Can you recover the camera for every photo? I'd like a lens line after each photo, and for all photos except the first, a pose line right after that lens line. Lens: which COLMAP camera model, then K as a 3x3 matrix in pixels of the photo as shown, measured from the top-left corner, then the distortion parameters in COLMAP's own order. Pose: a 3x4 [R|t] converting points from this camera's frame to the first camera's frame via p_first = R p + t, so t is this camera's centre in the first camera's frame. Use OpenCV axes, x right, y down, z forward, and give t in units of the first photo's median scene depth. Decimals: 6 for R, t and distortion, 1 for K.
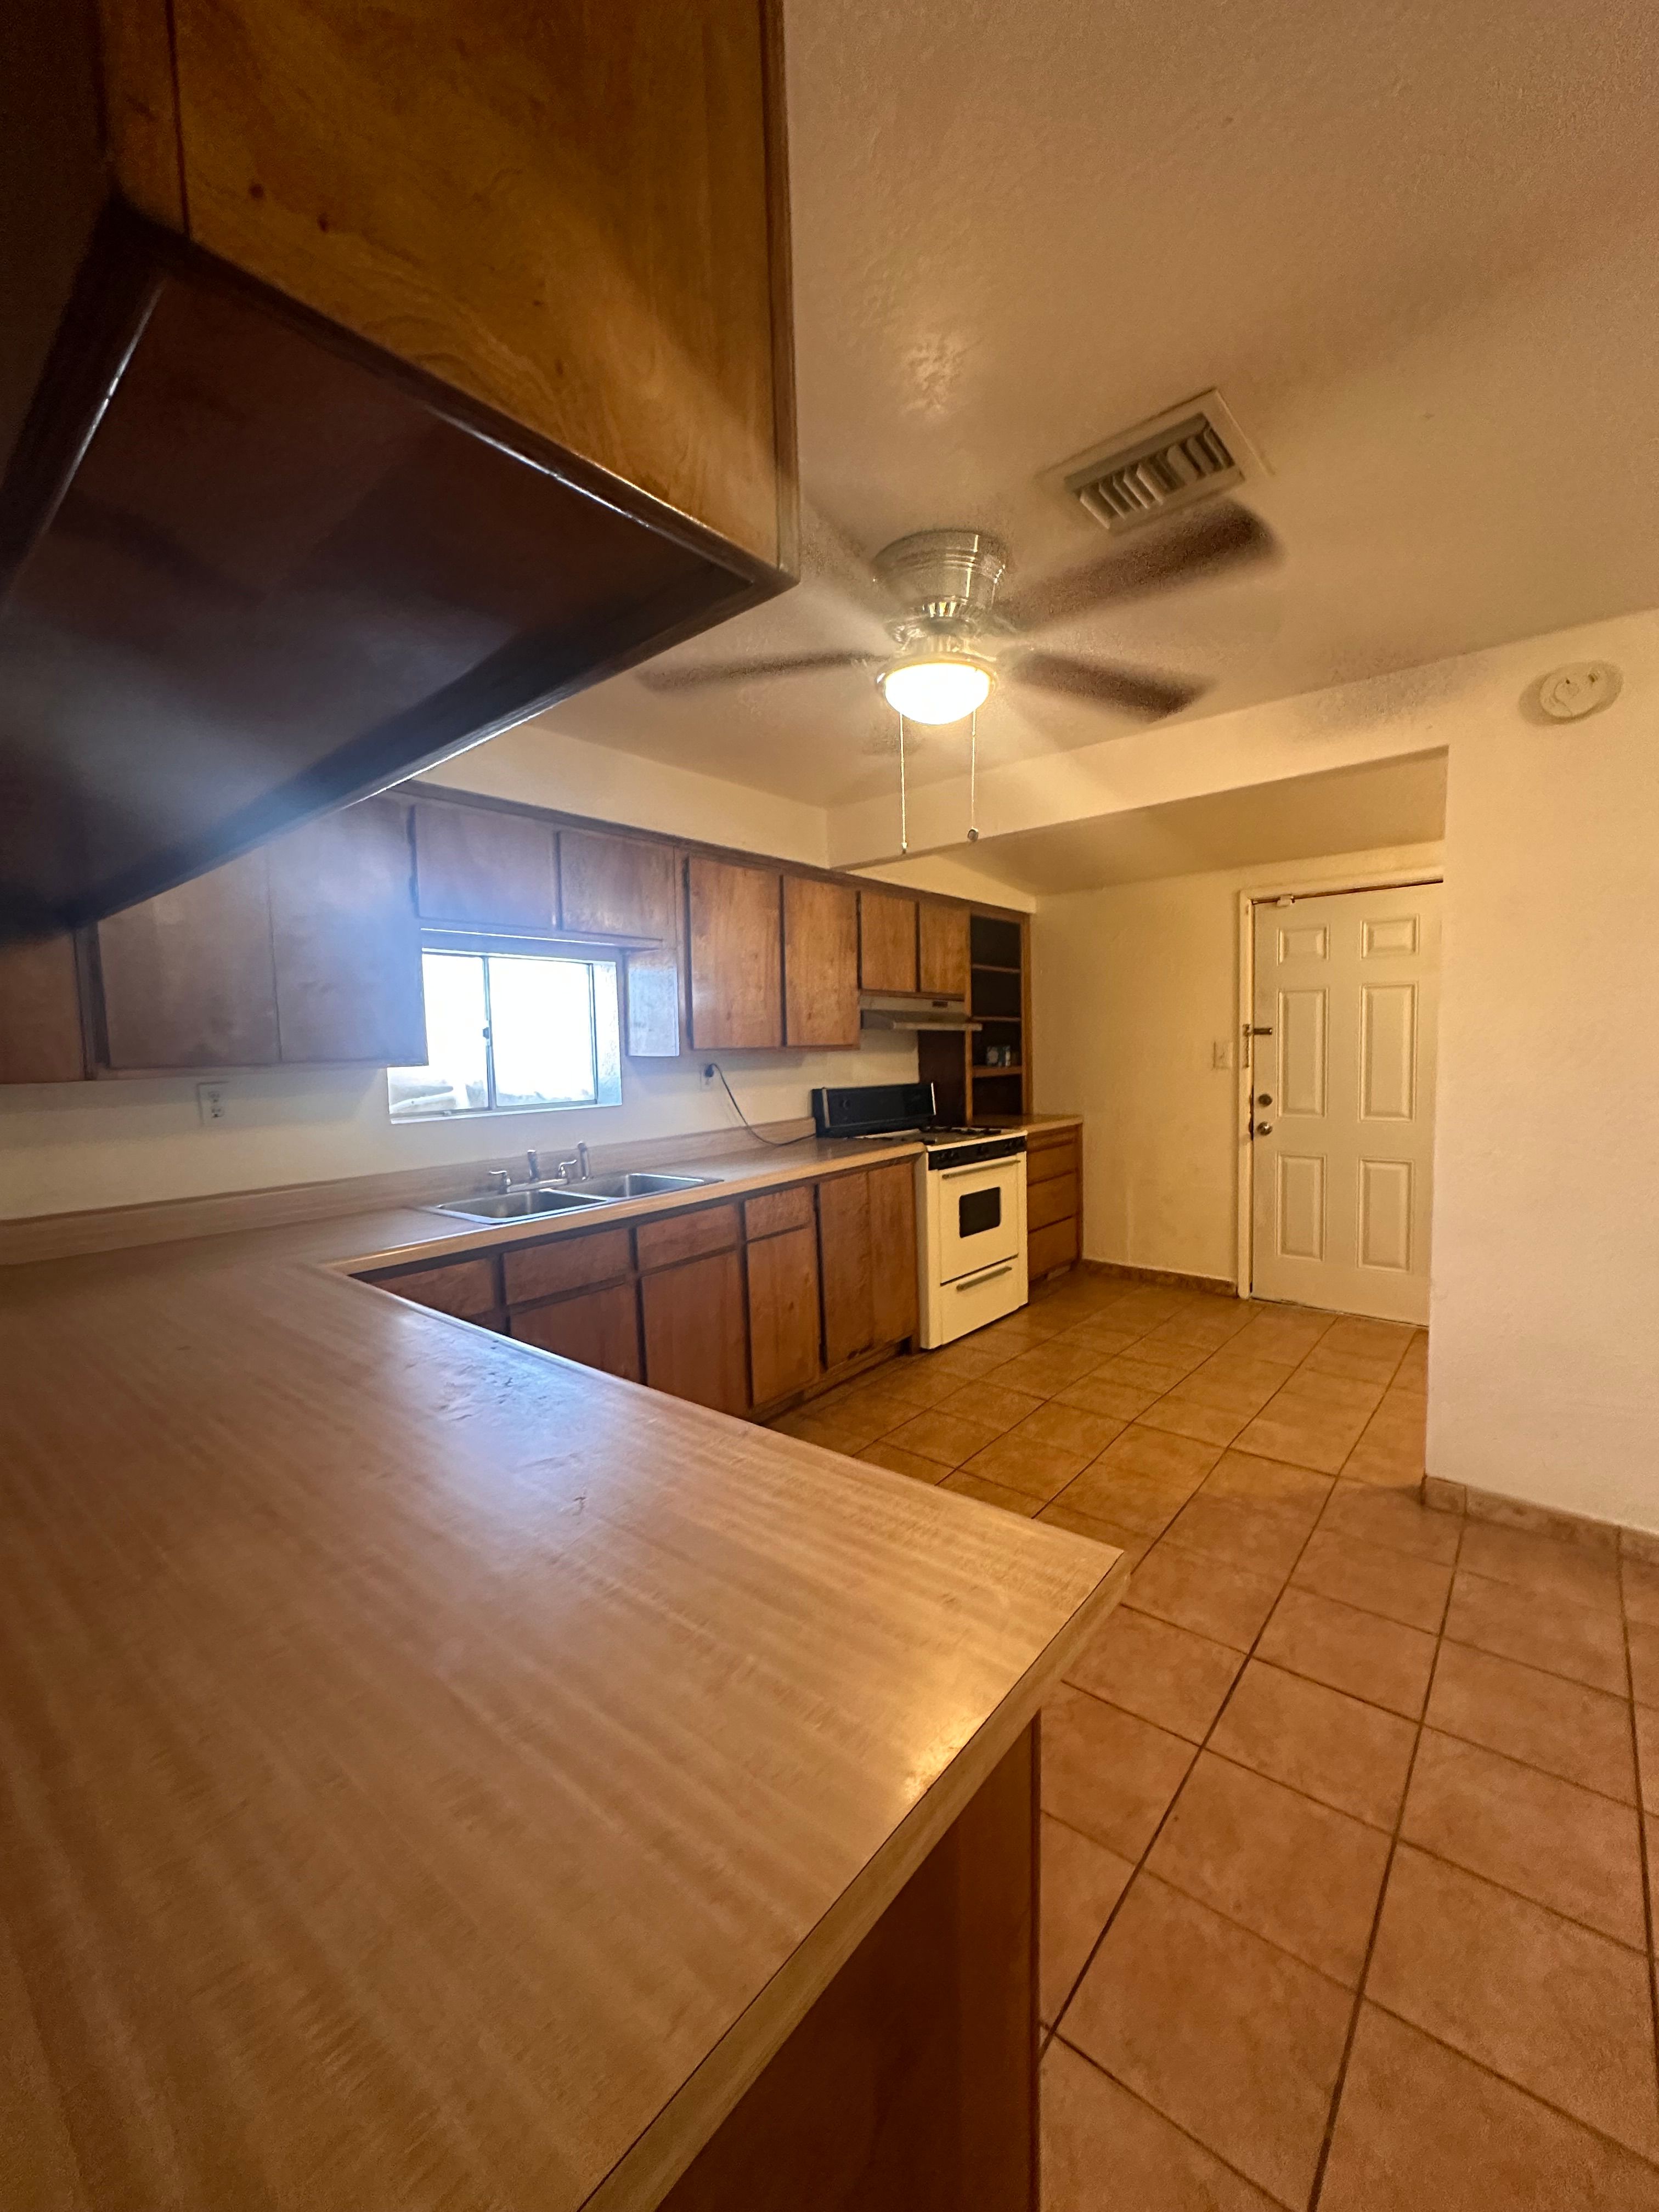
lens RADIAL K [[879.1, 0, 829.5], [0, 879.1, 1106.0], [0, 0, 1]] dist [-0.001859, -0.000280]
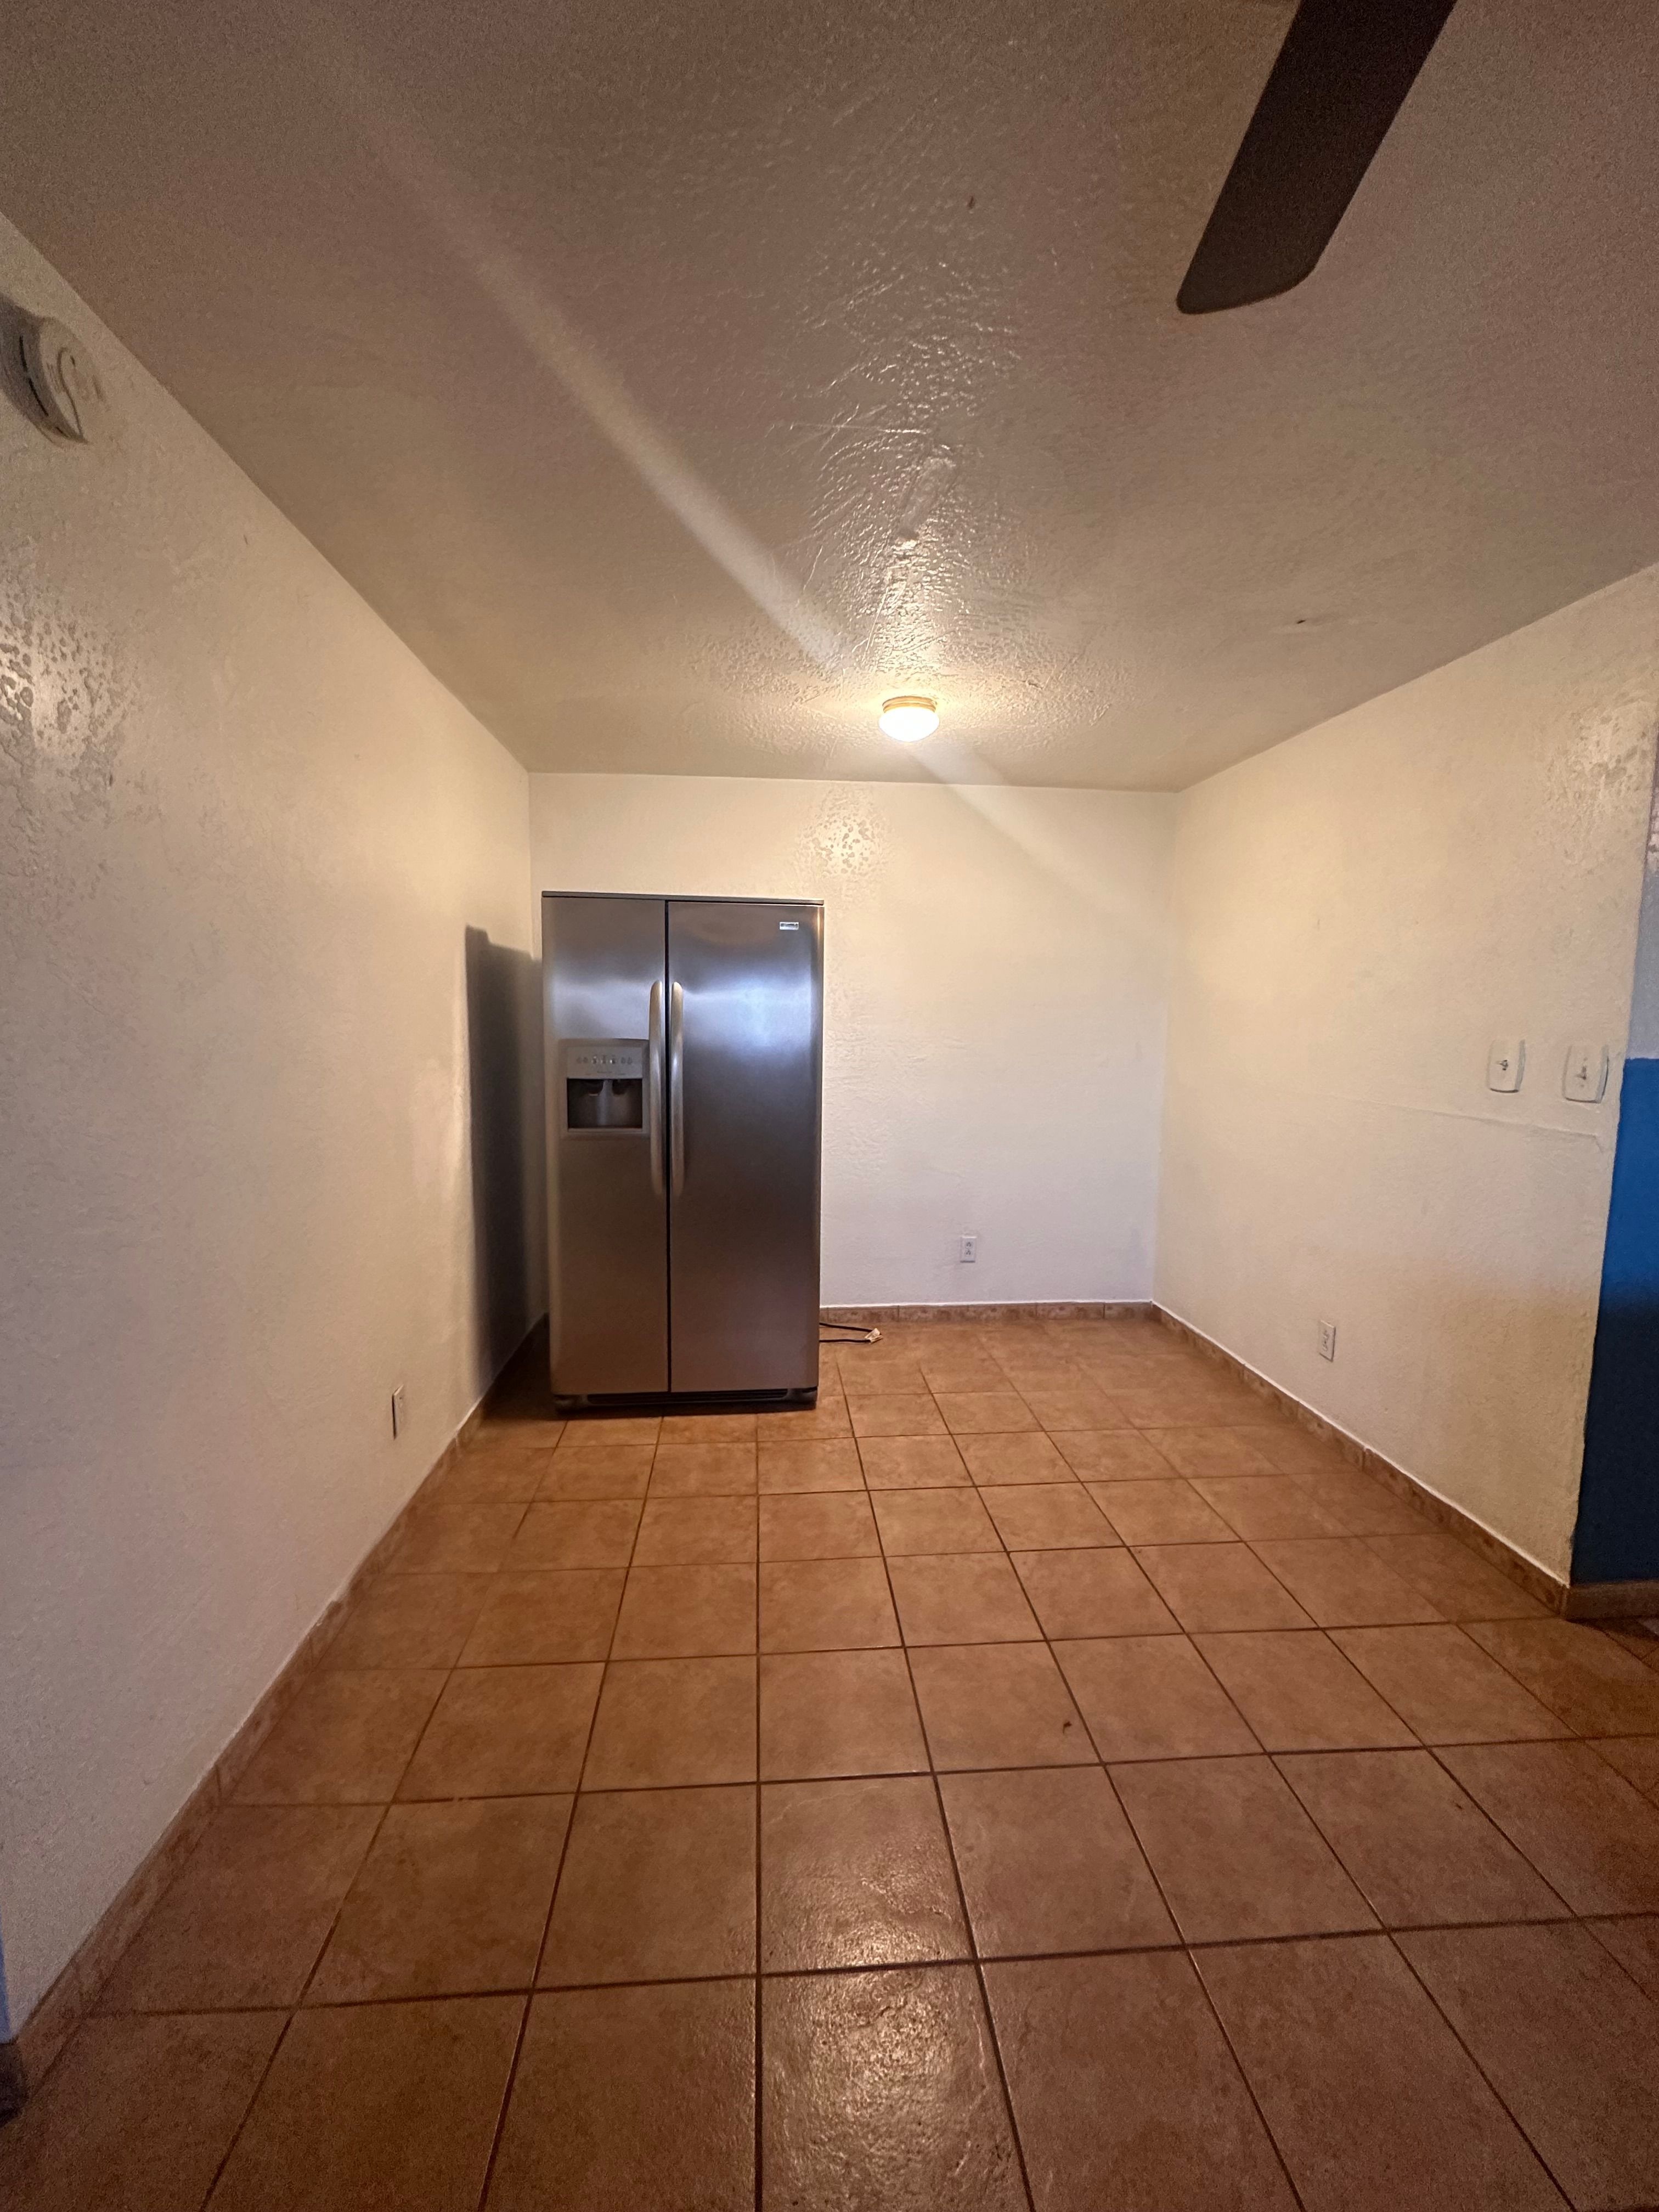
lens RADIAL K [[879.1, 0, 829.5], [0, 879.1, 1106.0], [0, 0, 1]] dist [-0.001859, -0.000280]
pose [[-0.703469, -0.052460, 0.708787, 0.071820], [0.061127, 0.989111, 0.133876, -0.047541], [-0.708093, 0.137504, -0.692602, 0.628635]]
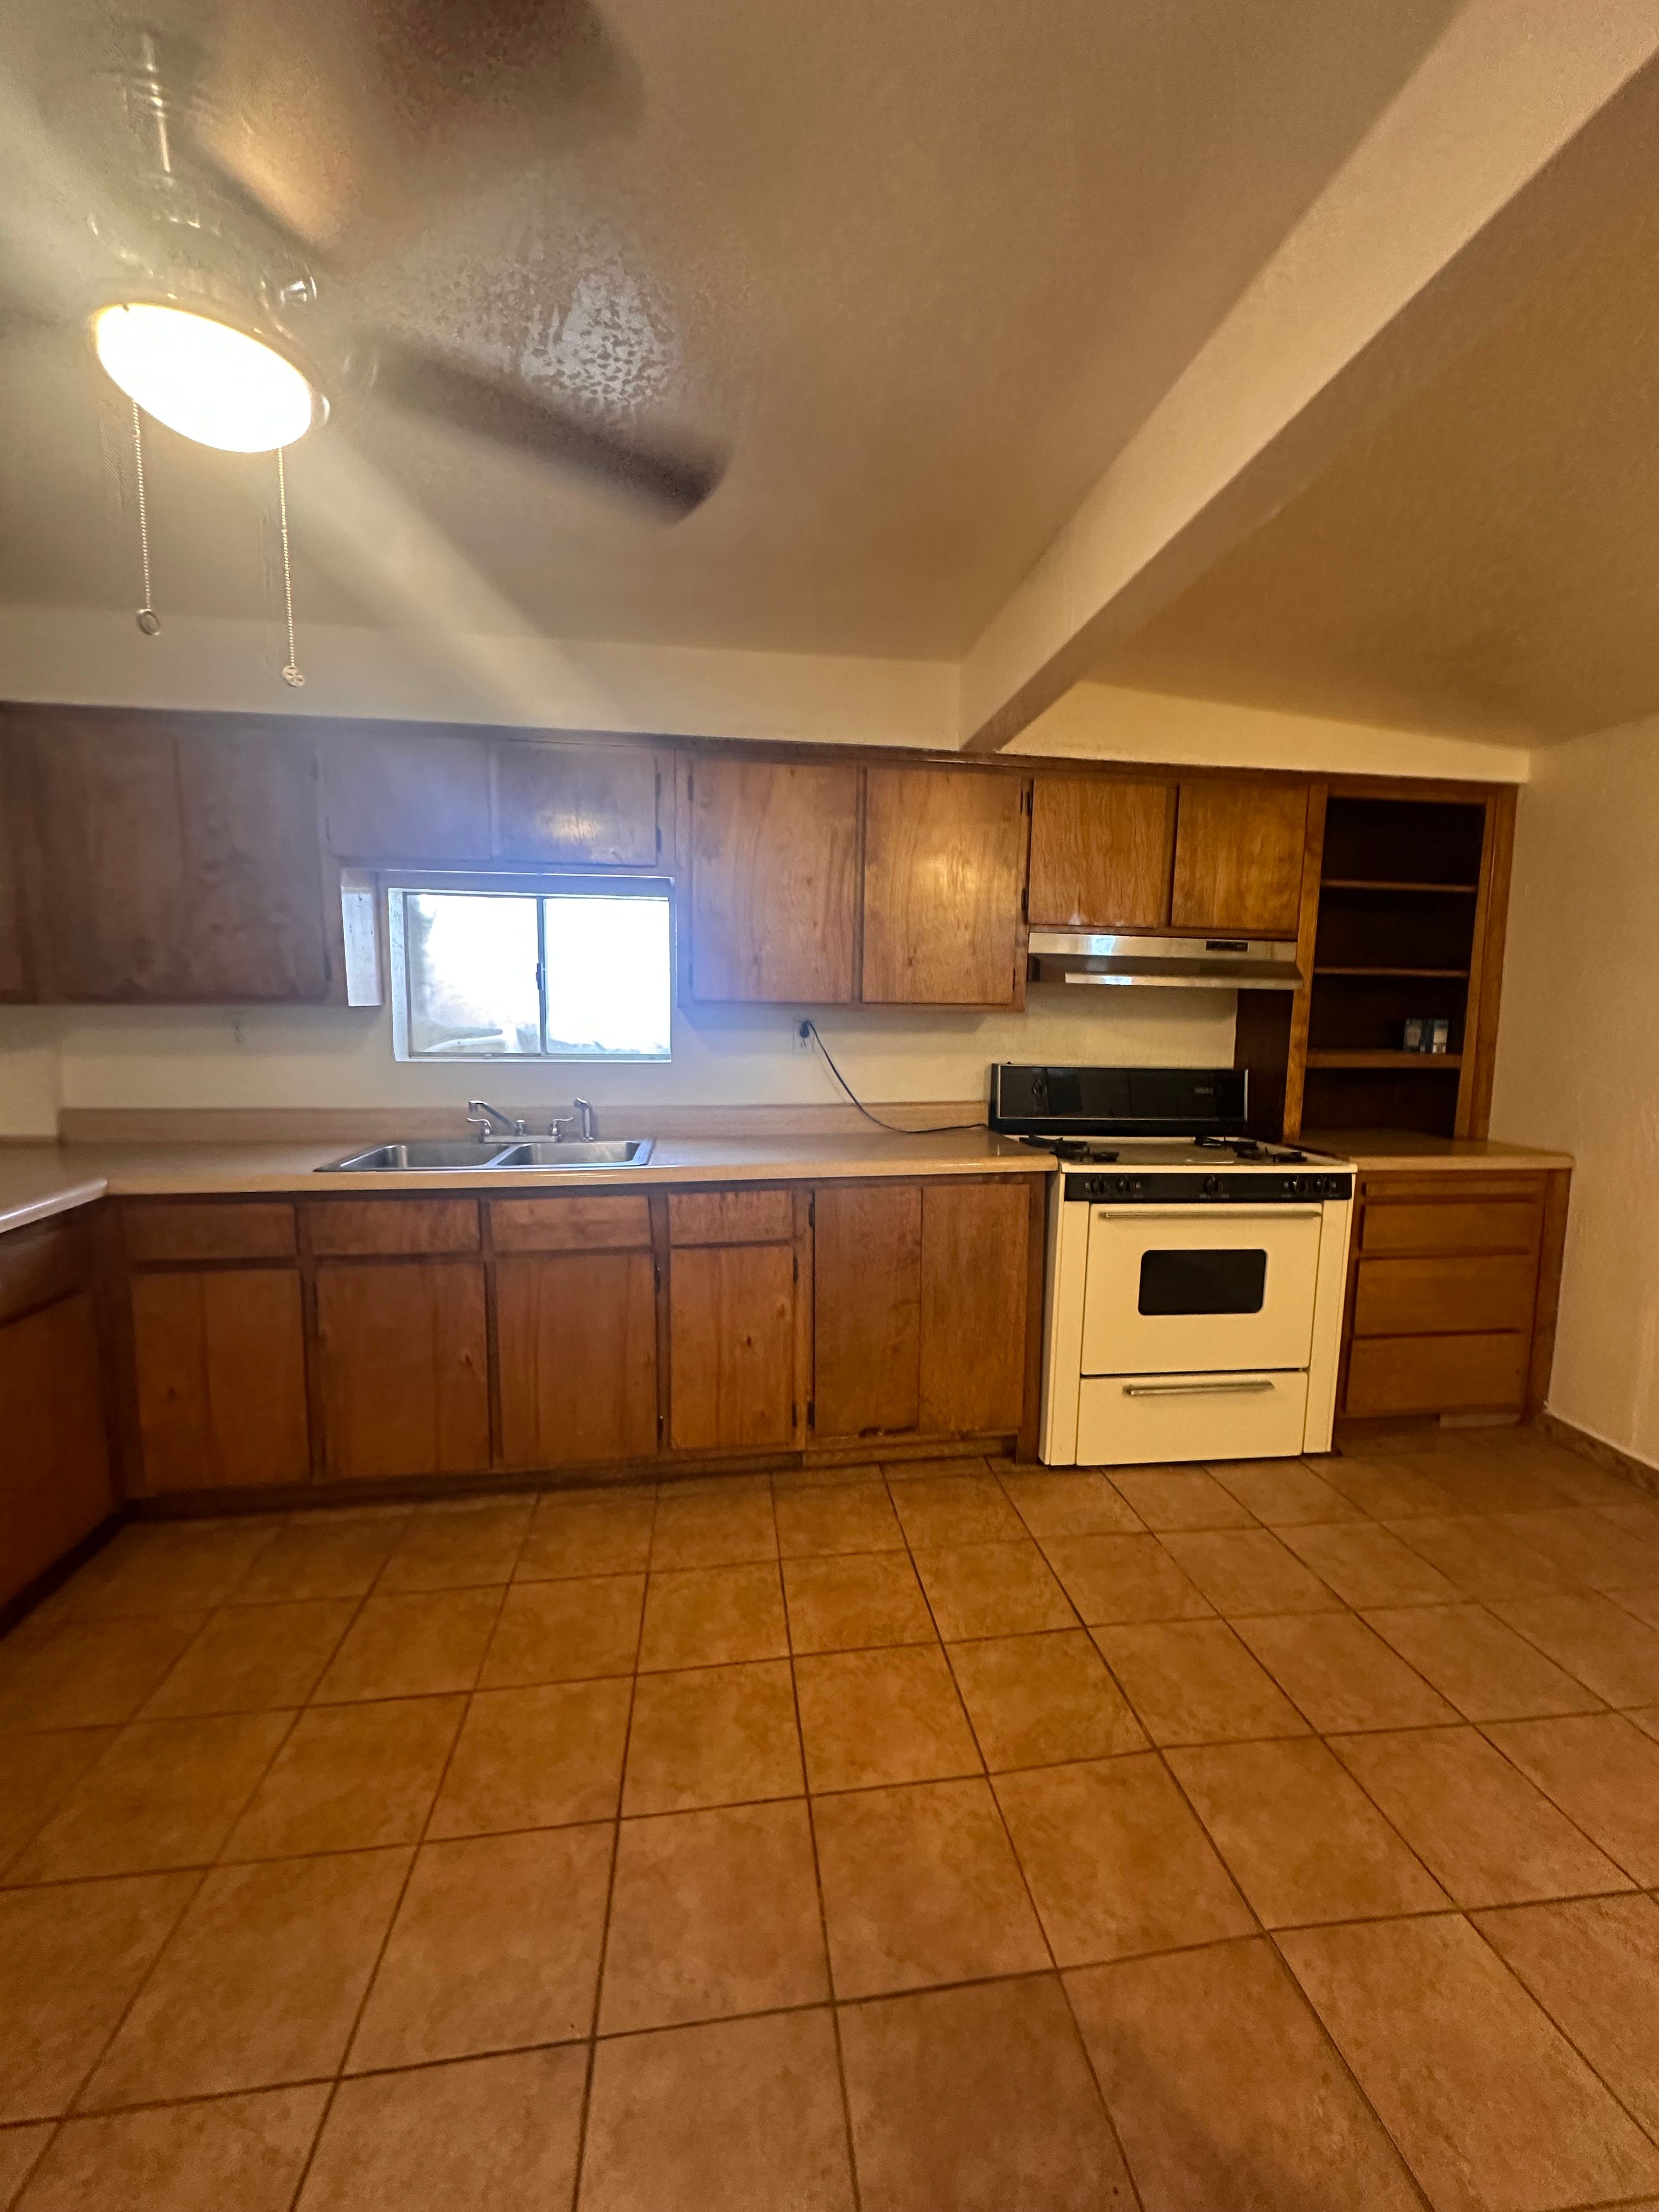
lens RADIAL K [[879.1, 0, 829.5], [0, 879.1, 1106.0], [0, 0, 1]] dist [-0.001859, -0.000280]
pose [[0.739245, 0.111371, -0.664164, 0.410063], [-0.077771, 0.993750, 0.080076, -0.035575], [0.668931, -0.007543, 0.743286, 0.398628]]
